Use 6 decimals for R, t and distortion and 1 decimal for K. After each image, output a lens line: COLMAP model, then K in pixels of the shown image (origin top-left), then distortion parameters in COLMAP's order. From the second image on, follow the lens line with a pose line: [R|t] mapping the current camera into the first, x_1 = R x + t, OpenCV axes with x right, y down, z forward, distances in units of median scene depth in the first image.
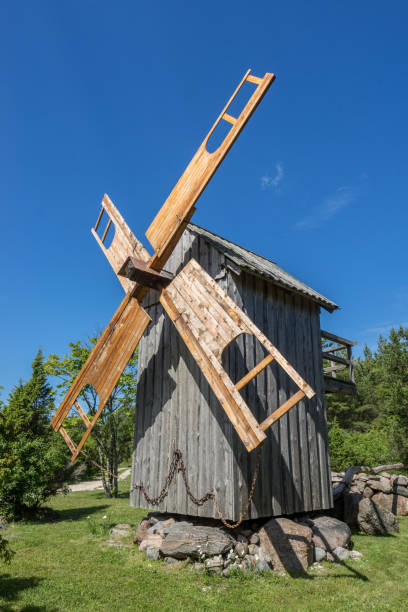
lens RADIAL K [[495.1, 0, 204.0], [0, 495.1, 306.0], [0, 0, 1]] dist [0.025020, -0.013157]
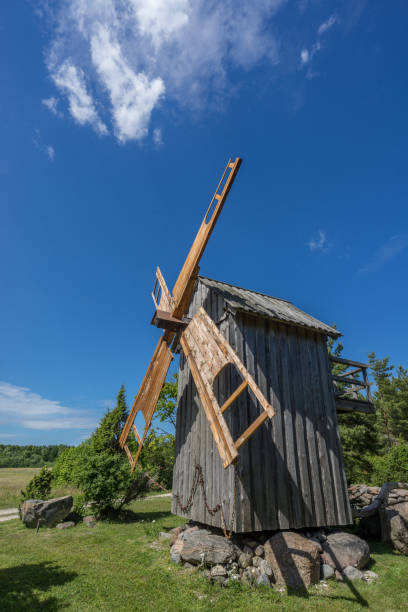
lens RADIAL K [[368.0, 0, 204.9], [0, 368.0, 295.6], [0, 0, 1]] dist [0.015047, -0.000630]
pose [[0.951397, -0.117539, -0.284656, 0.261199], [0.076566, 0.985557, -0.151049, 0.021420], [0.298298, 0.121913, 0.946655, 0.103854]]
